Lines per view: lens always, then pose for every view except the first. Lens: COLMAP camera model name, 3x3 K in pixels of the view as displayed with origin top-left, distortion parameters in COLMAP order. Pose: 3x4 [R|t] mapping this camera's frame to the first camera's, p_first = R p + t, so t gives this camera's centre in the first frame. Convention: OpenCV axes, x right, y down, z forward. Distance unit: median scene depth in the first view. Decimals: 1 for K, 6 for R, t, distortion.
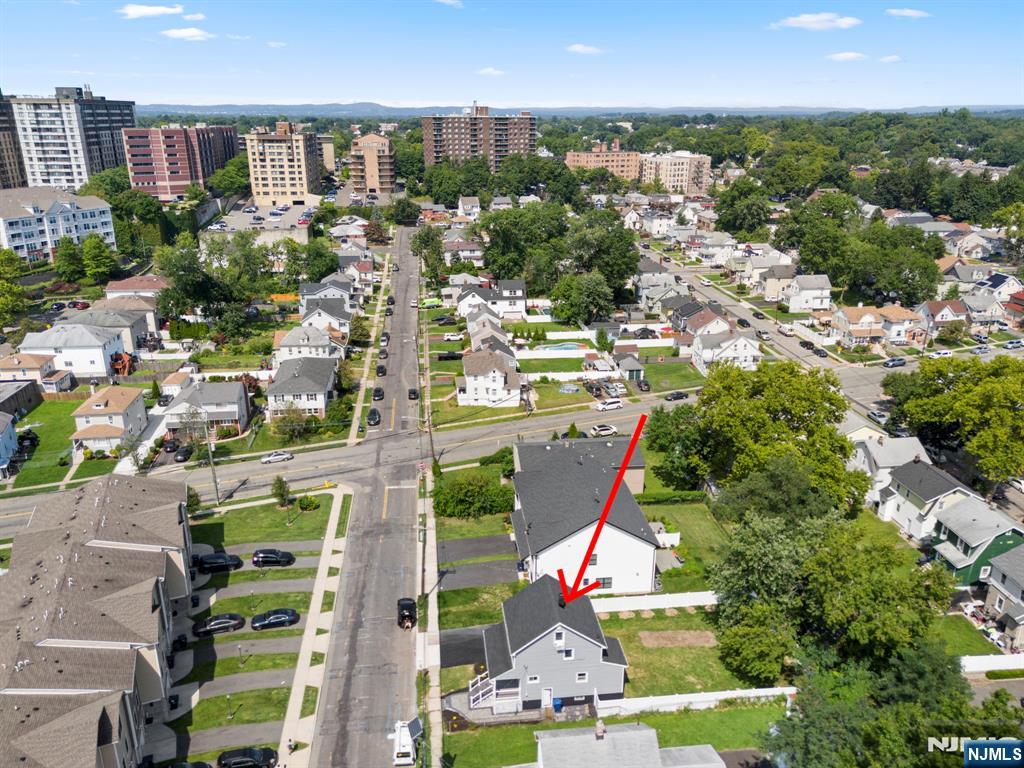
lens RADIAL K [[762.2, 0, 509.4], [0, 762.2, 379.7], [0, 0, 1]] dist [0.053069, -0.012112]
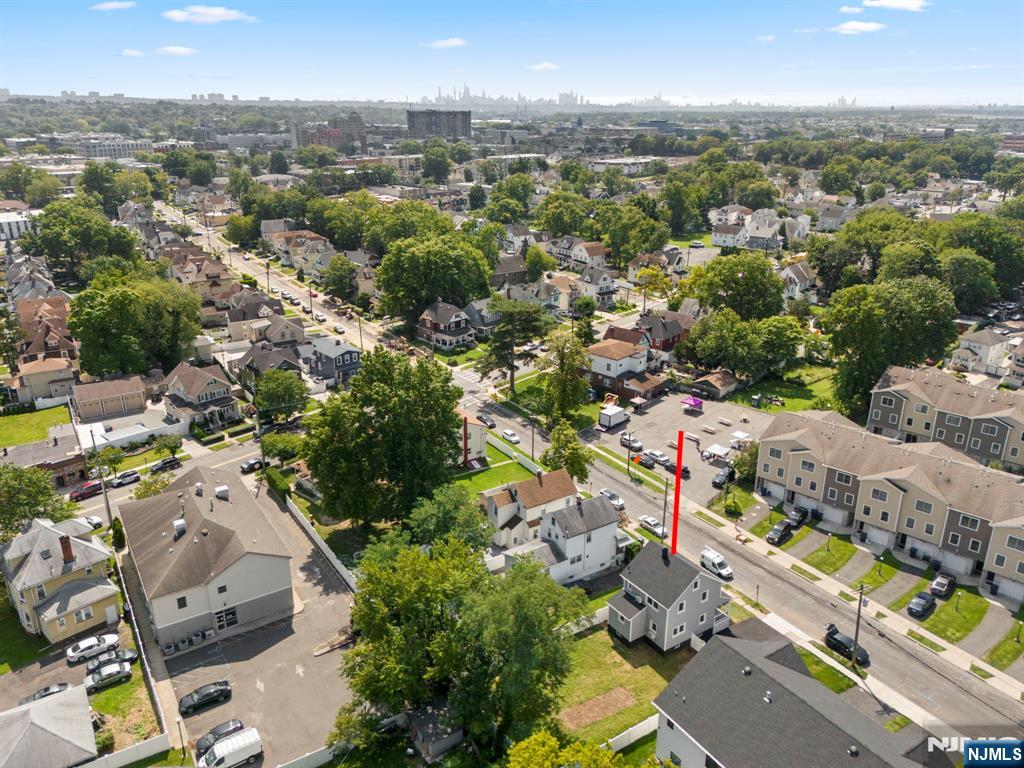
lens RADIAL K [[762.2, 0, 512.7], [0, 762.2, 382.3], [0, 0, 1]] dist [0.053069, -0.012112]
pose [[-0.891071, 0.146575, -0.429545, 0.629717], [-0.159363, 0.785113, 0.598499, -0.495227], [0.424966, 0.601758, -0.676233, 1.297330]]
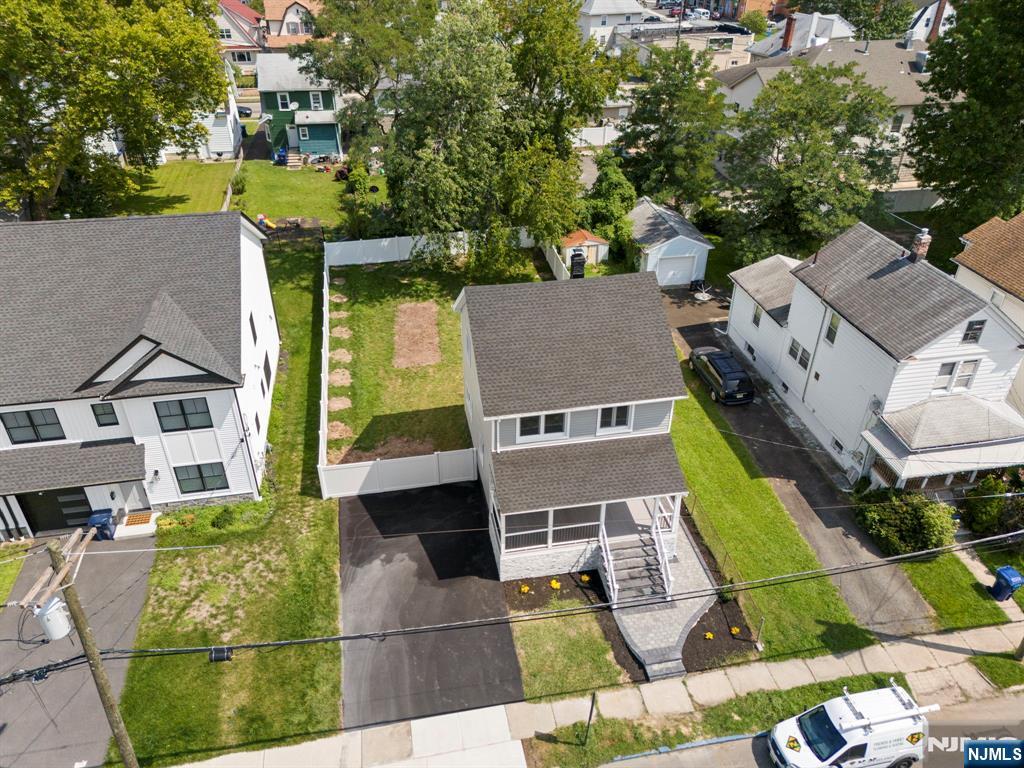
lens RADIAL K [[762.2, 0, 511.8], [0, 762.2, 378.0], [0, 0, 1]] dist [0.053069, -0.012112]
pose [[-0.082254, -0.538221, 0.838780, -0.266959], [0.323706, 0.781571, 0.533256, 0.082895], [-0.942576, 0.315381, 0.109938, 0.847696]]
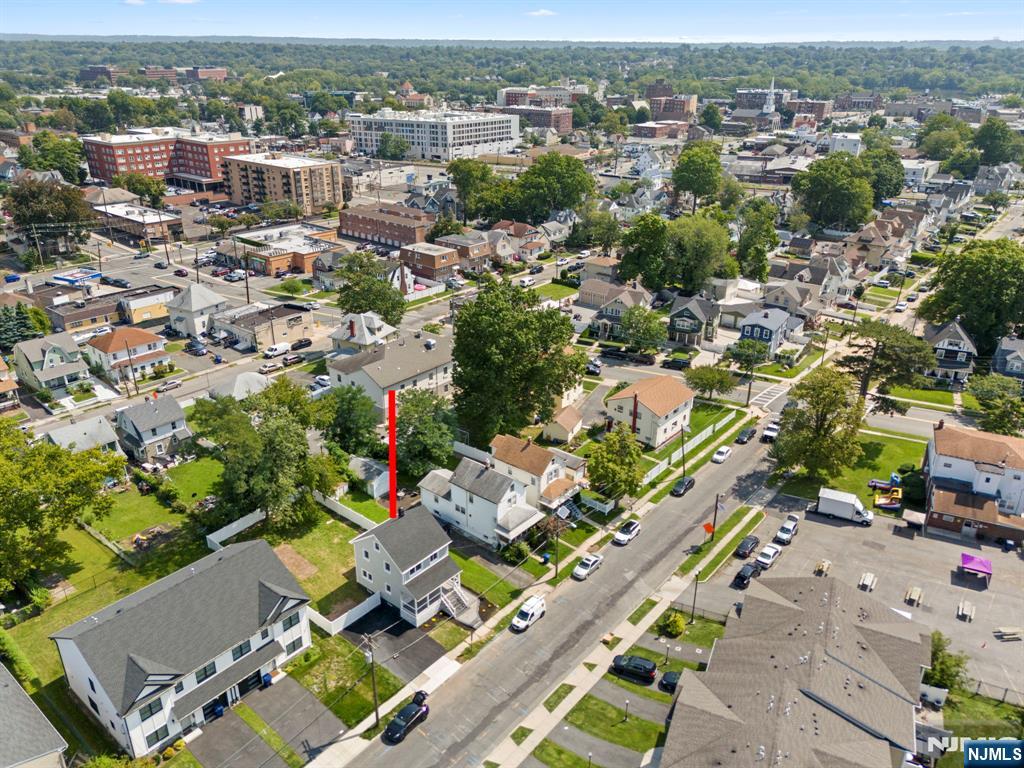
lens RADIAL K [[762.2, 0, 513.1], [0, 762.2, 386.0], [0, 0, 1]] dist [0.053069, -0.012112]
pose [[-0.693788, -0.297481, 0.655868, -0.670429], [0.233326, 0.768734, 0.595489, -0.464422], [-0.681335, 0.566174, -0.463929, 1.117969]]
